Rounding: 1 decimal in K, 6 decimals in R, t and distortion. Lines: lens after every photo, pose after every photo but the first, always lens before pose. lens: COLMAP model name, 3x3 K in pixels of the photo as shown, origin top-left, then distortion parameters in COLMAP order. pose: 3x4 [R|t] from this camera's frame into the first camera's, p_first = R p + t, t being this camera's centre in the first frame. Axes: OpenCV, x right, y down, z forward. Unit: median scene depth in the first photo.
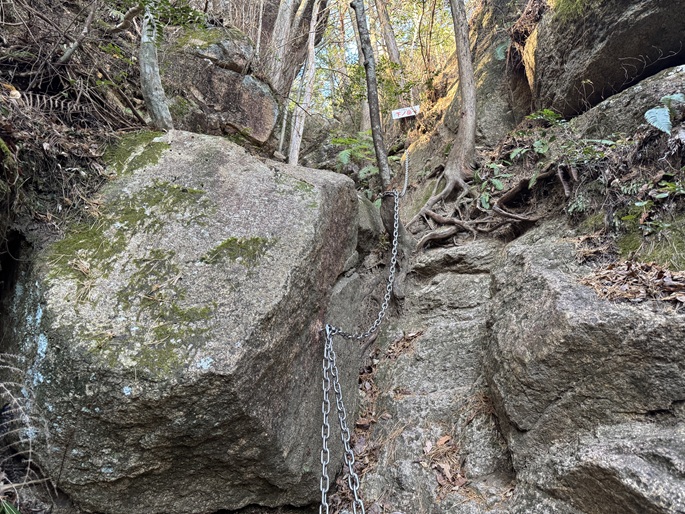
lens RADIAL K [[472.2, 0, 342.5], [0, 472.2, 257.0], [0, 0, 1]] dist [0.004339, 0.001051]
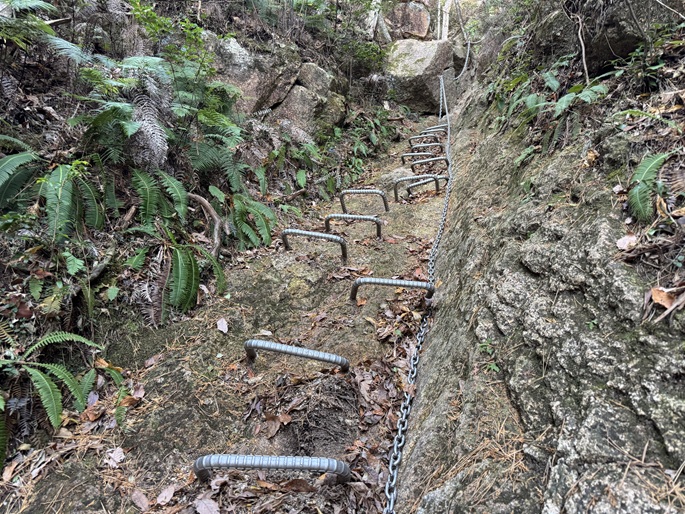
lens RADIAL K [[472.2, 0, 342.5], [0, 472.2, 257.0], [0, 0, 1]] dist [0.004339, 0.001051]
pose [[0.912025, -0.104197, -0.396679, 0.240532], [0.179451, 0.971076, 0.157509, 0.320446], [0.368793, -0.214837, 0.904343, -1.282005]]
